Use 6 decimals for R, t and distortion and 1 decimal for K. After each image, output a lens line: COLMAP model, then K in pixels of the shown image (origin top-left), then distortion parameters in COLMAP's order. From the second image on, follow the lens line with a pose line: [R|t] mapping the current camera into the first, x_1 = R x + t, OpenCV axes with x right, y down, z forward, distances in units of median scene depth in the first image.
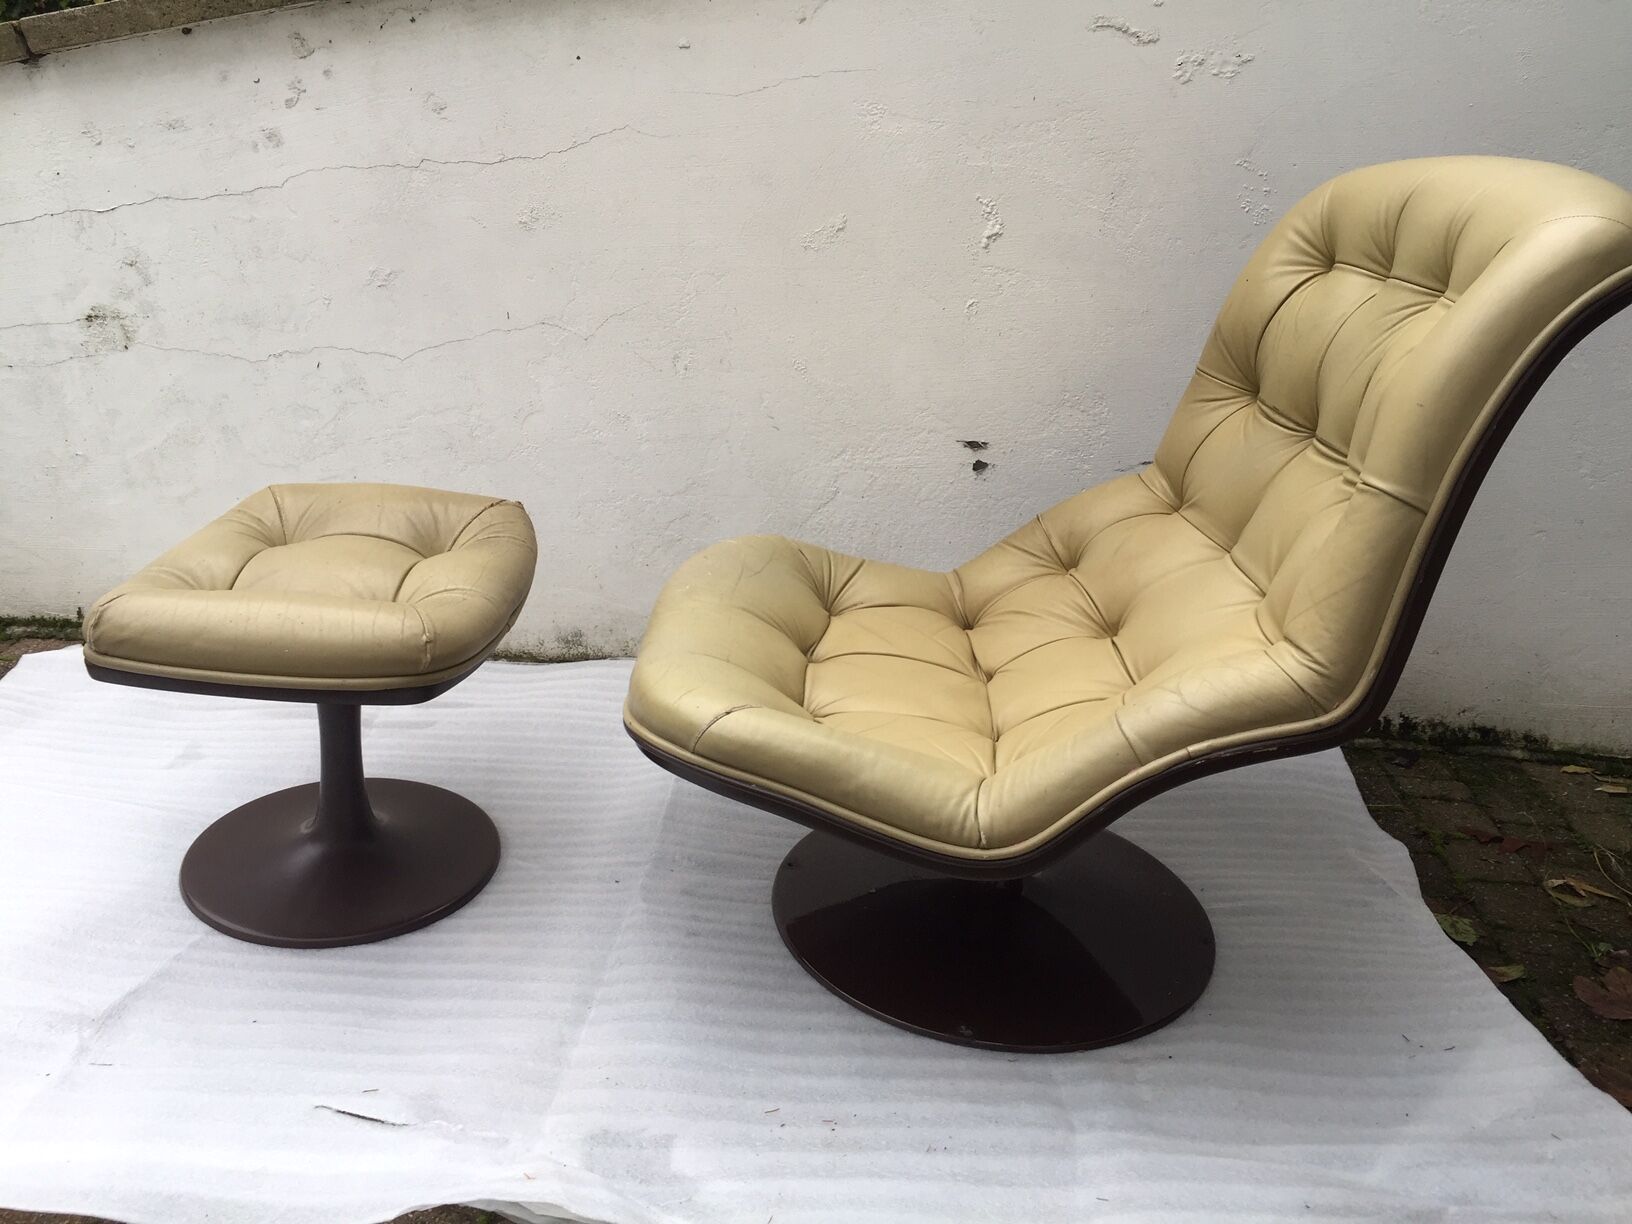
lens RADIAL K [[1362.8, 0, 838.0], [0, 1362.8, 610.3], [0, 0, 1]] dist [0.064862, -0.106138]
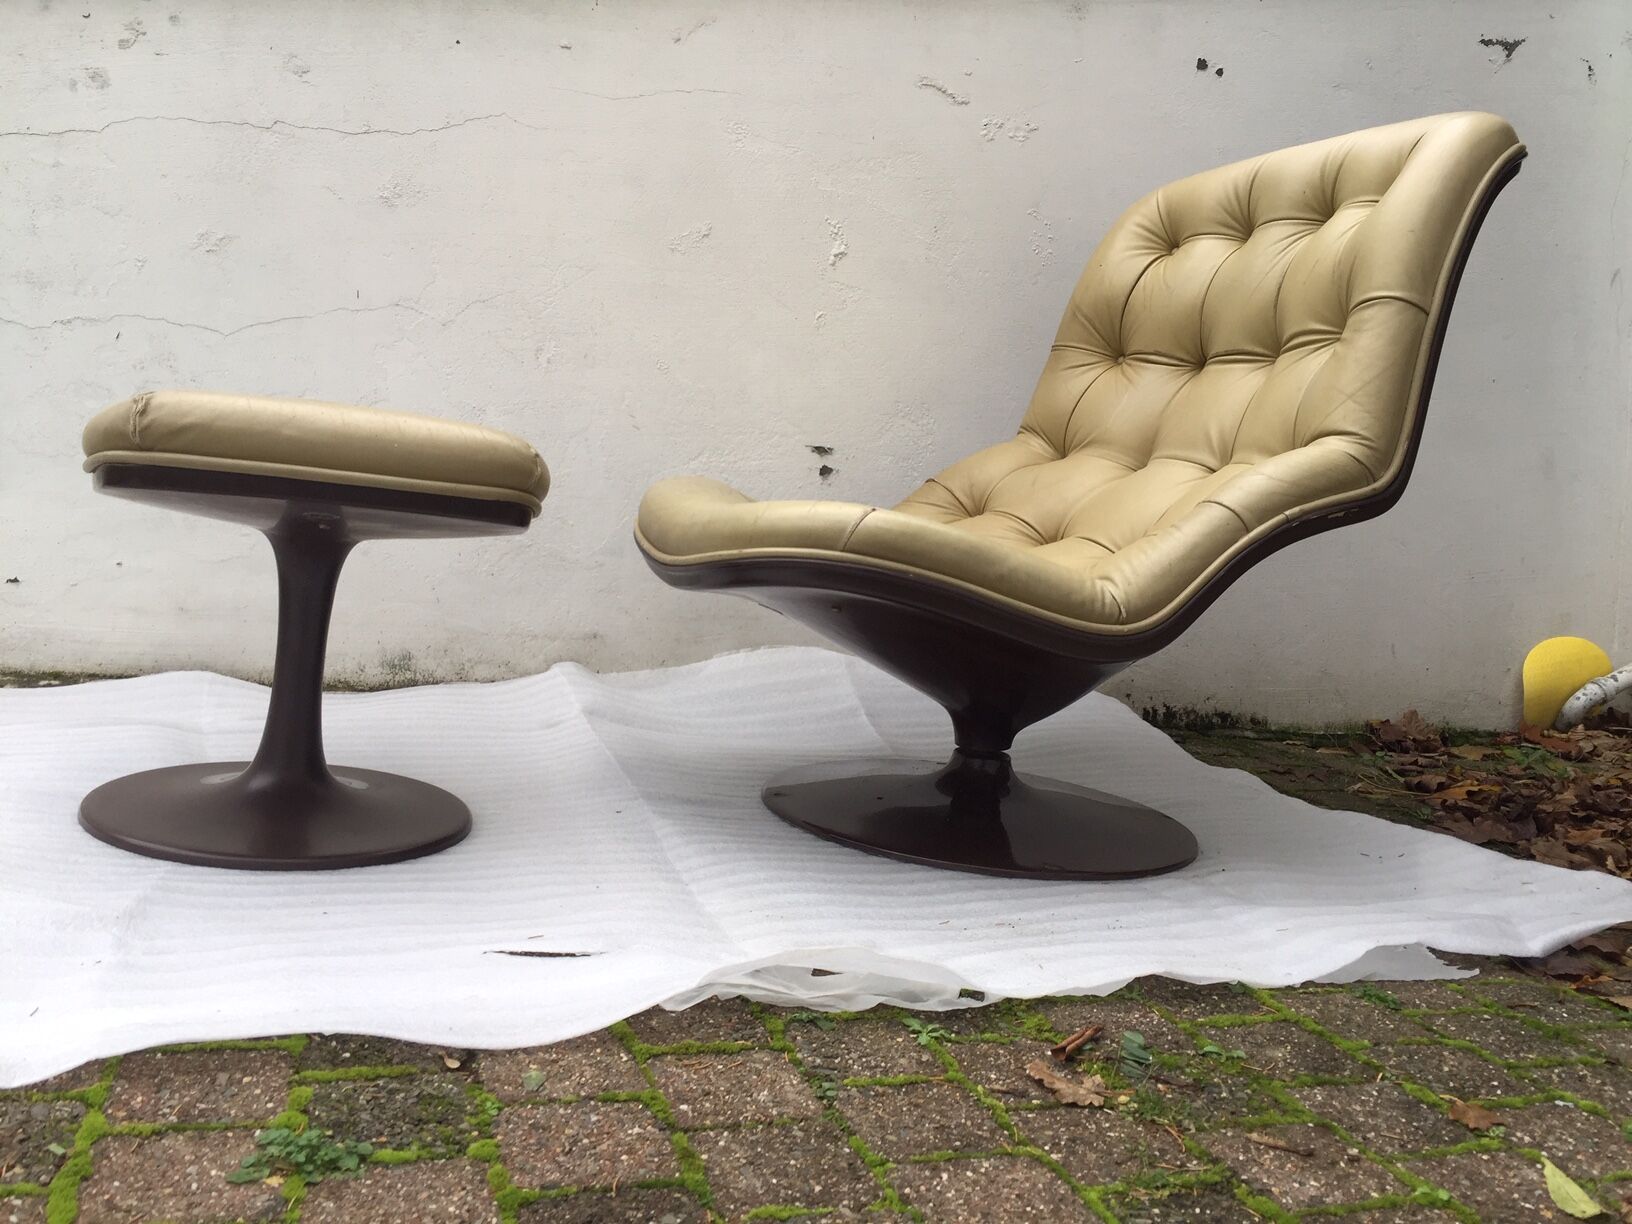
lens RADIAL K [[1361.4, 0, 821.1], [0, 1361.4, 622.0], [0, 0, 1]] dist [0.066293, -0.105368]
pose [[0.910300, -0.010616, 0.413814, -0.396935], [0.106780, 0.971862, -0.209960, 0.269604], [-0.399941, 0.235314, 0.885819, 0.110925]]
